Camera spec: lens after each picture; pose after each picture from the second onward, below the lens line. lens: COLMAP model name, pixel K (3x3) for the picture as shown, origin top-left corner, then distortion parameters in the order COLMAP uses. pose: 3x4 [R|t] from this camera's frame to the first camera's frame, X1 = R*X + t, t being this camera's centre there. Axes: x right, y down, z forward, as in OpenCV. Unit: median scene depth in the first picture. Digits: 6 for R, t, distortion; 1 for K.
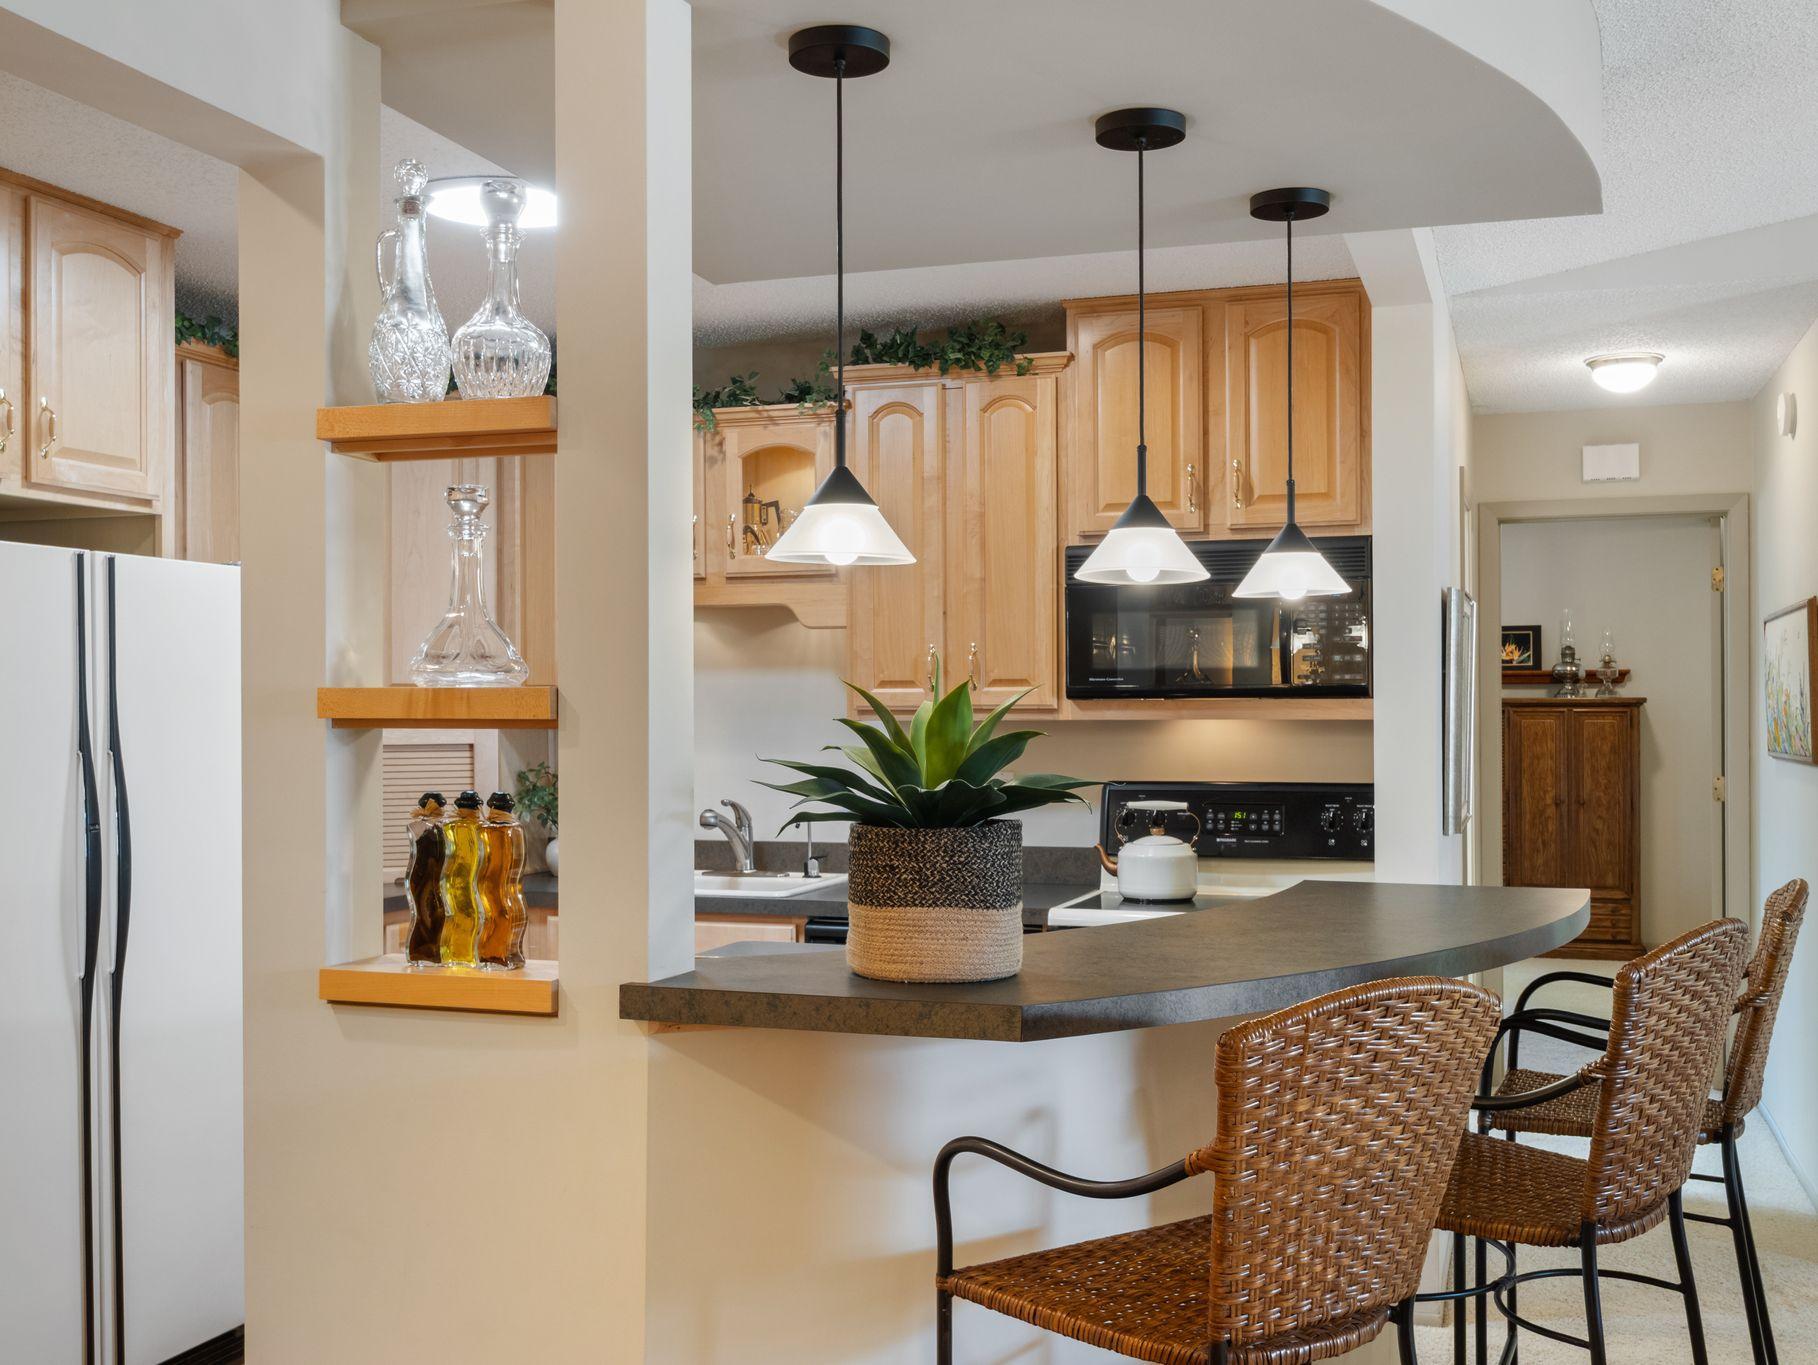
lens RADIAL K [[1895.9, 0, 911.4], [0, 1895.9, 700.0], [0, 0, 1]] dist [0.000496, 0.000000]
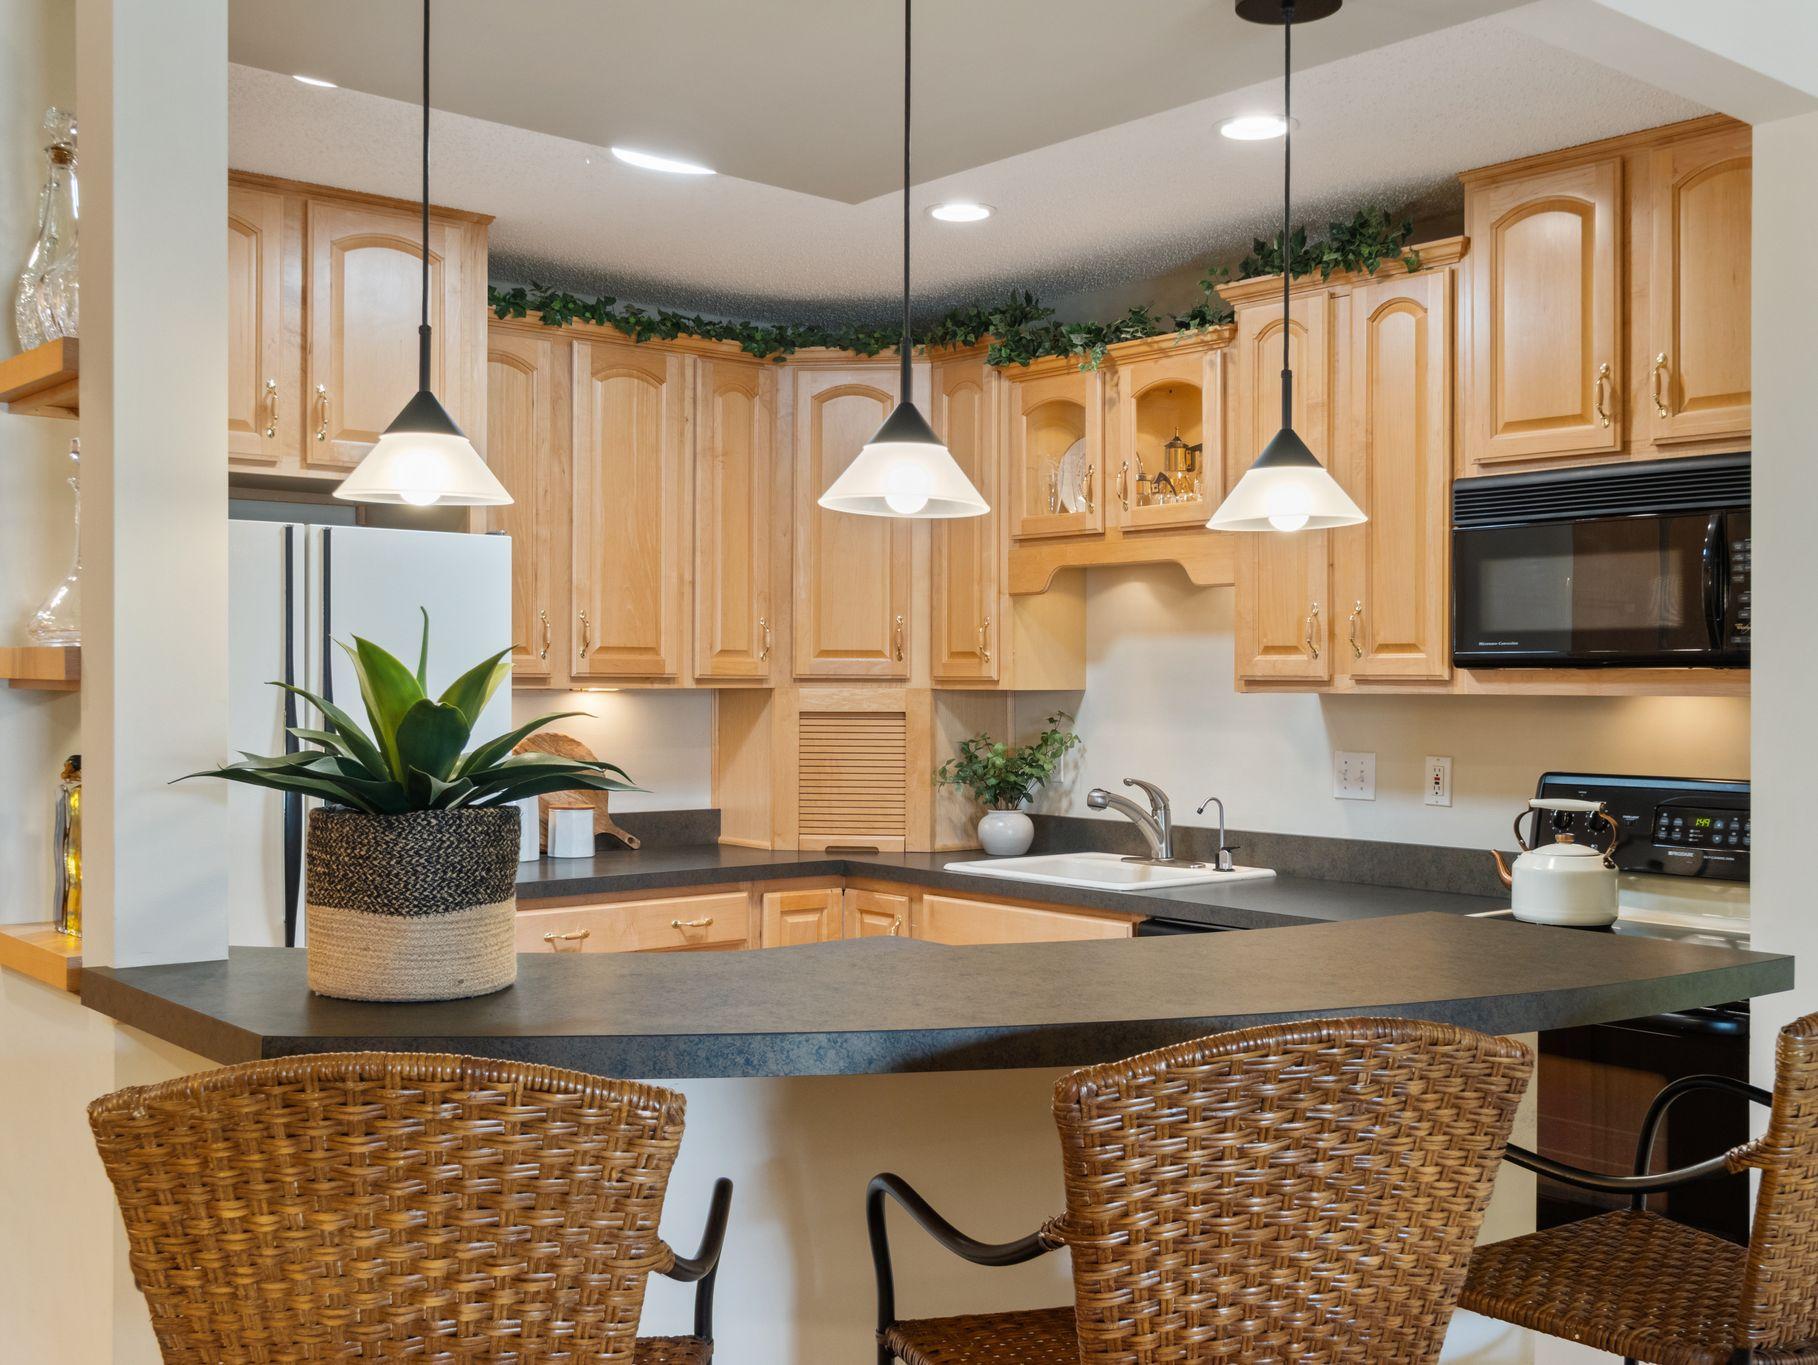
lens RADIAL K [[1895.9, 0, 900.6], [0, 1895.9, 682.5], [0, 0, 1]] dist [0.000496, 0.000000]
pose [[0.852583, 0.008566, -0.522522, 0.304490], [-0.005334, 0.999956, 0.007690, 0.000704], [0.522565, -0.003770, 0.852591, 0.190384]]
